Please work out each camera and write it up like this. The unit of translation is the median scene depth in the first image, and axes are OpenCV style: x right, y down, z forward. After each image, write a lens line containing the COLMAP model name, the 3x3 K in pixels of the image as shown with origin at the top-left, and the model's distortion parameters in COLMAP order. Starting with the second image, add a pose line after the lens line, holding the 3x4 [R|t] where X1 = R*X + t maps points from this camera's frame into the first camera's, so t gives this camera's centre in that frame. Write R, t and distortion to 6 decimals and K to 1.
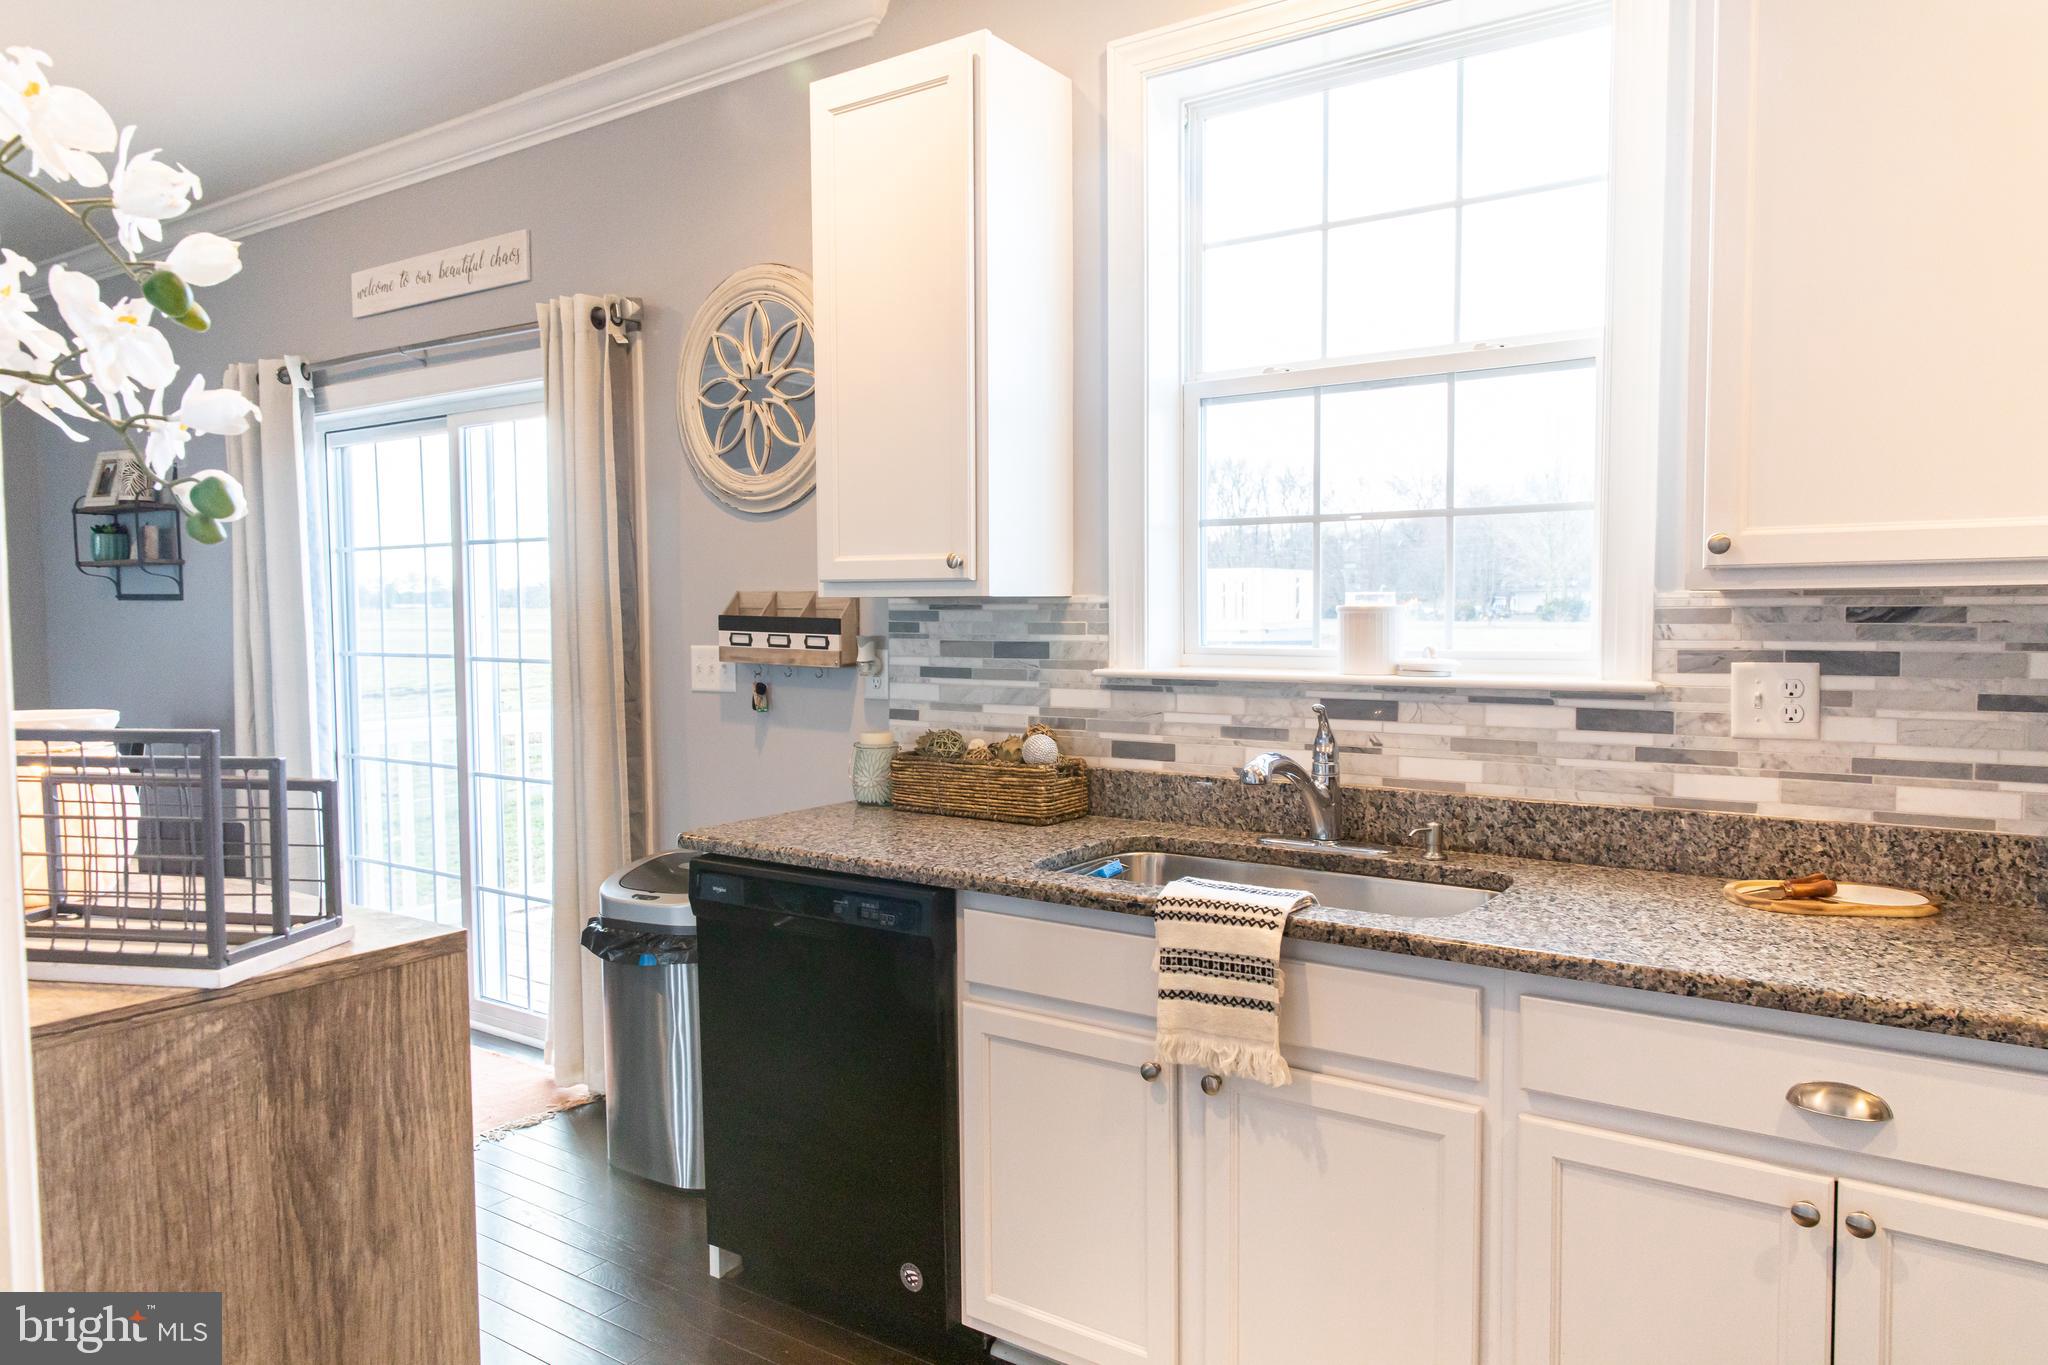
lens RADIAL K [[1354.5, 0, 1024.0], [0, 1354.5, 682.5], [0, 0, 1]] dist [0.009446, 0.000420]
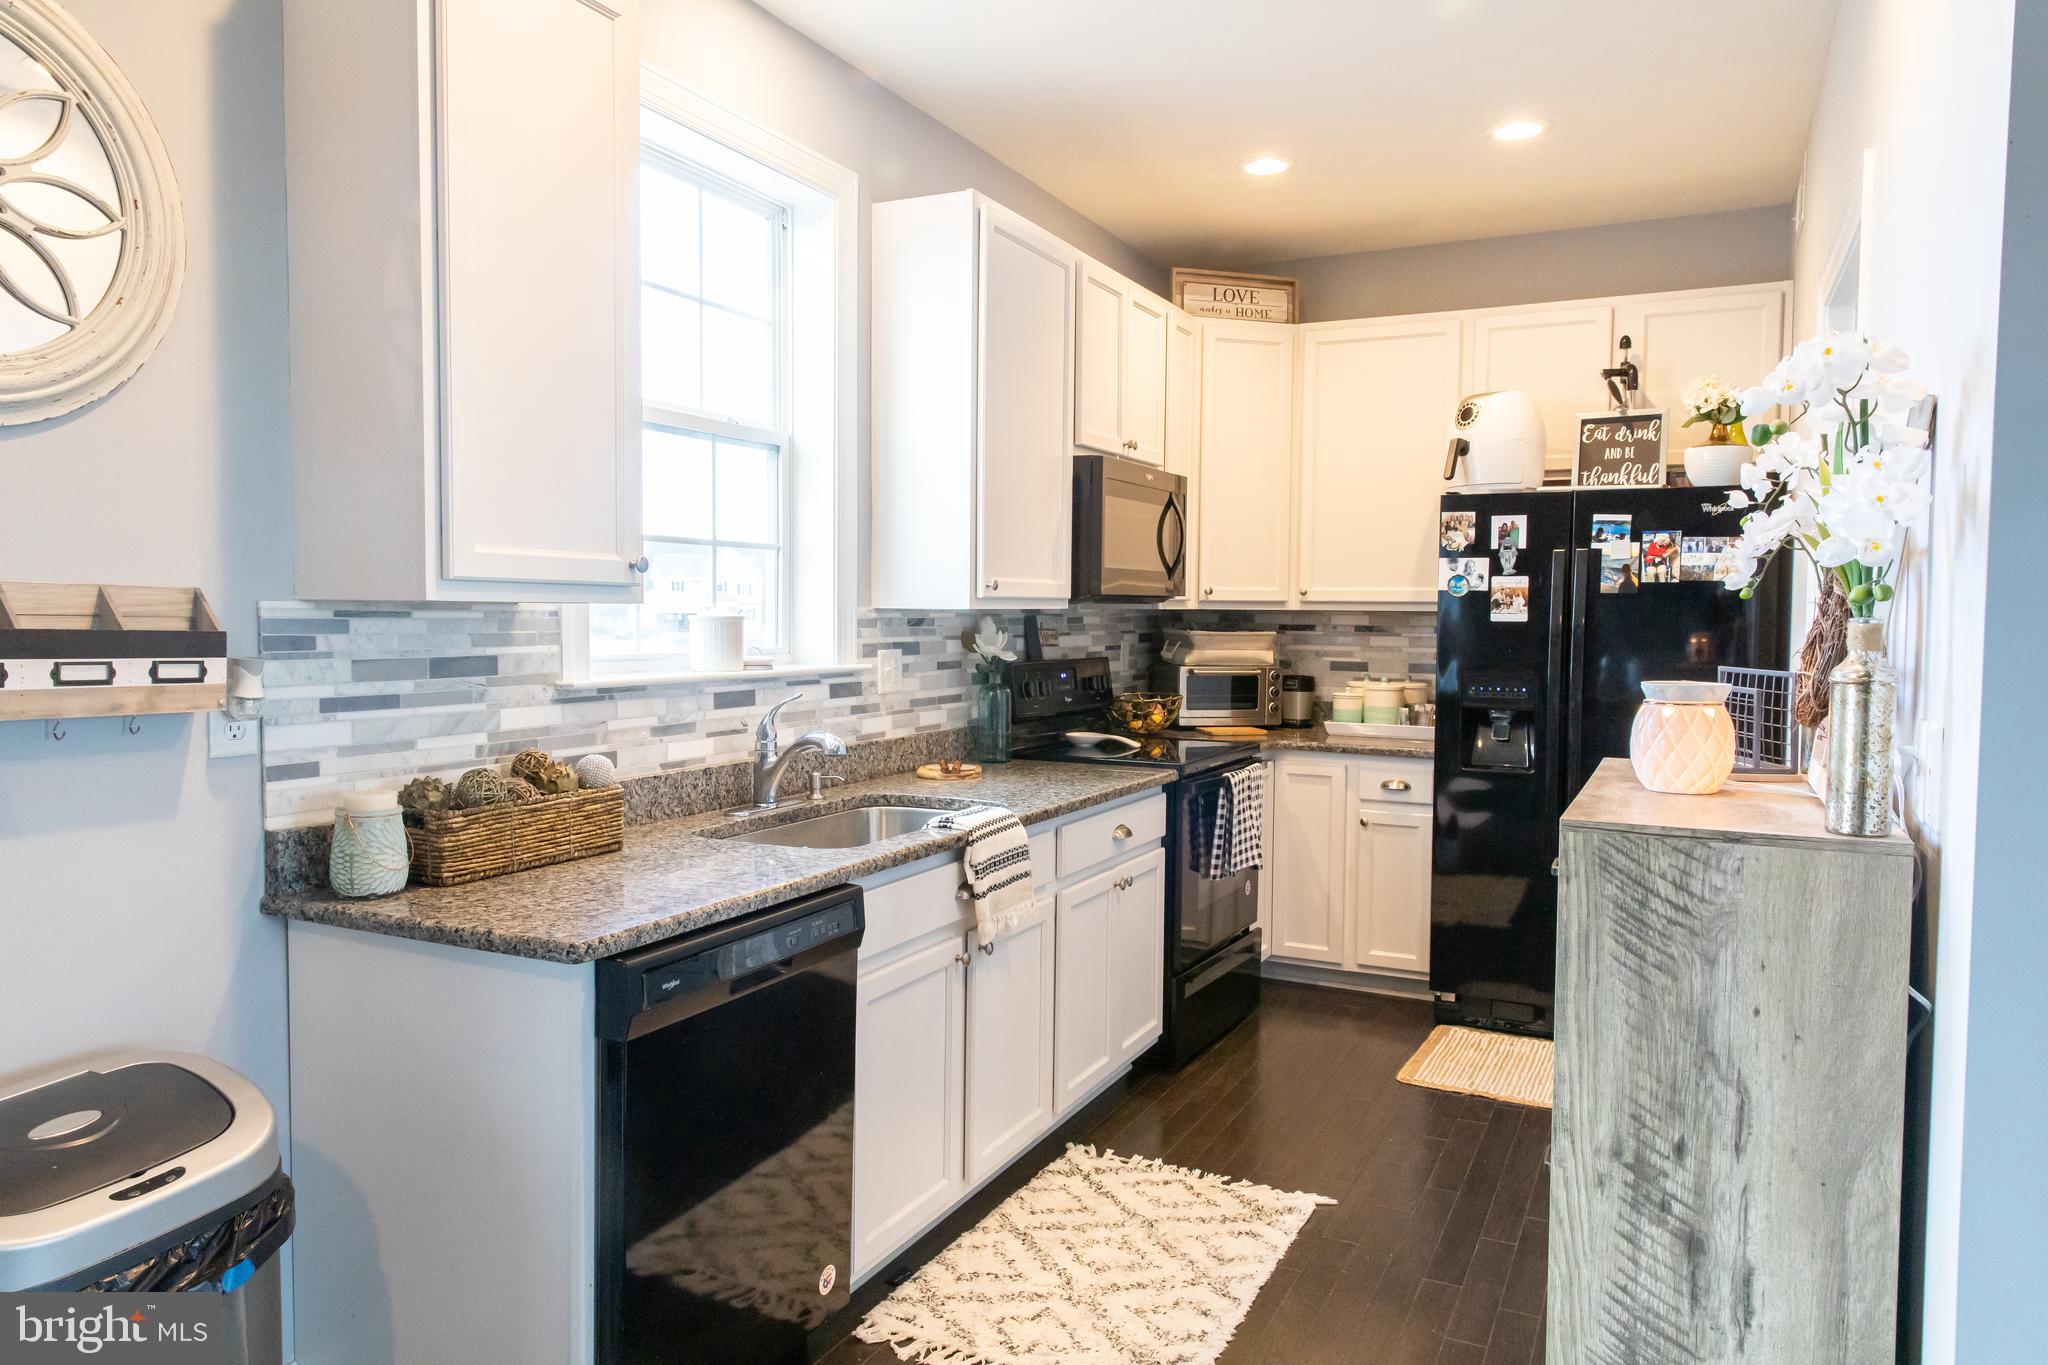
lens RADIAL K [[1354.5, 0, 1024.0], [0, 1354.5, 682.5], [0, 0, 1]] dist [0.009446, 0.000420]
pose [[-0.144938, -0.047144, 0.988317, -0.890771], [0.048916, 0.997301, 0.054746, -0.044075], [-0.988231, 0.056279, -0.142240, 0.800818]]
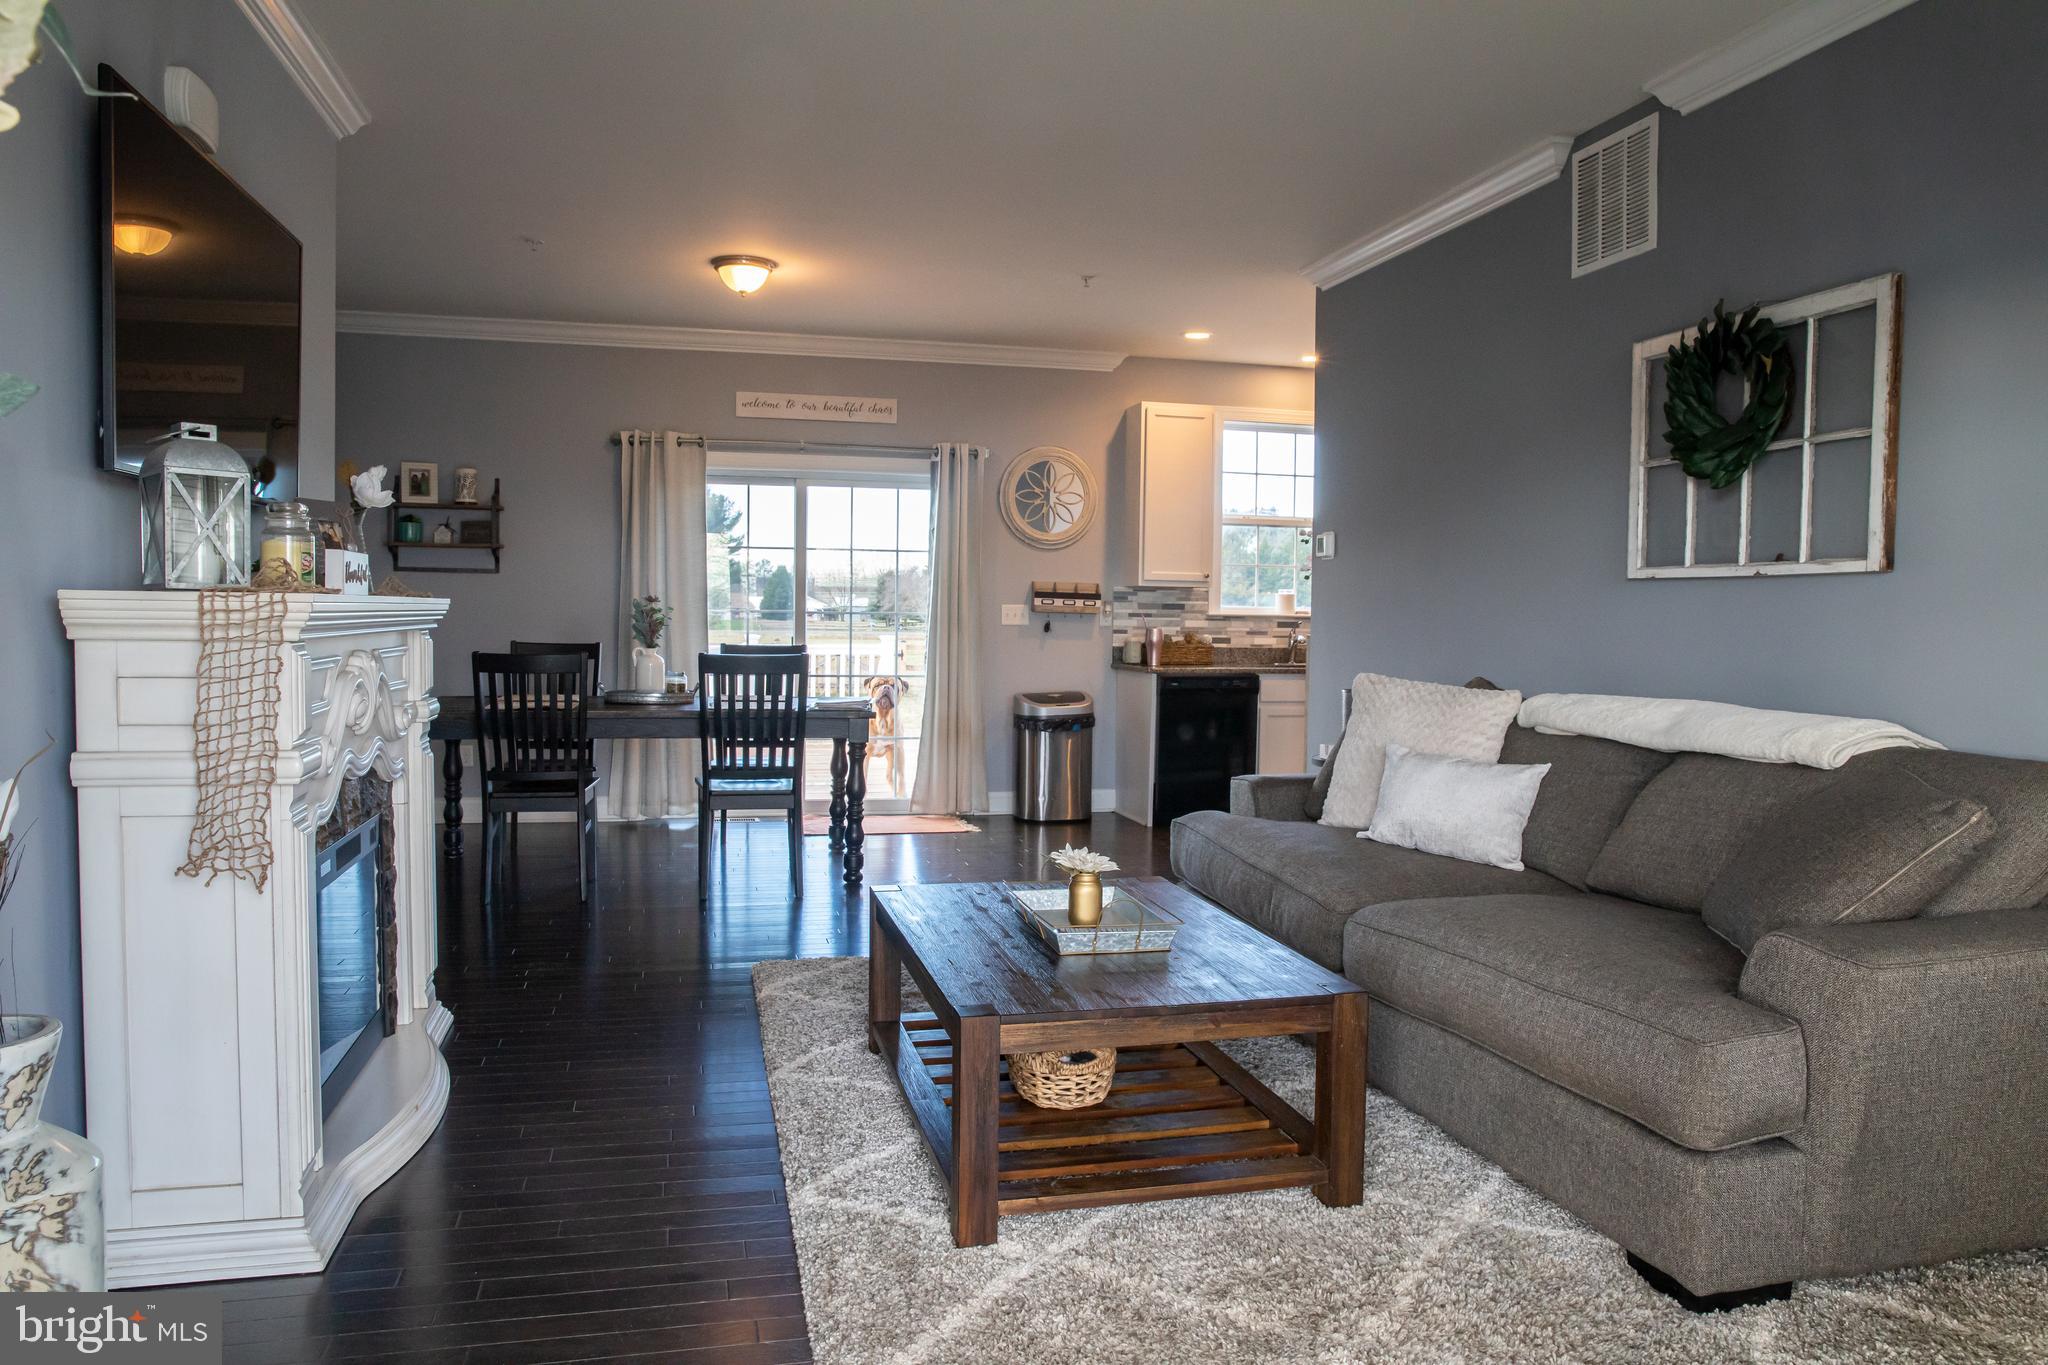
lens RADIAL K [[1401.7, 0, 1024.0], [0, 1401.7, 682.5], [0, 0, 1]] dist [-0.121553, 0.107282]
pose [[0.658155, -0.021083, 0.752588, -2.433536], [0.026600, 0.999635, 0.004741, 0.112877], [-0.752413, 0.016899, 0.658475, -0.678767]]
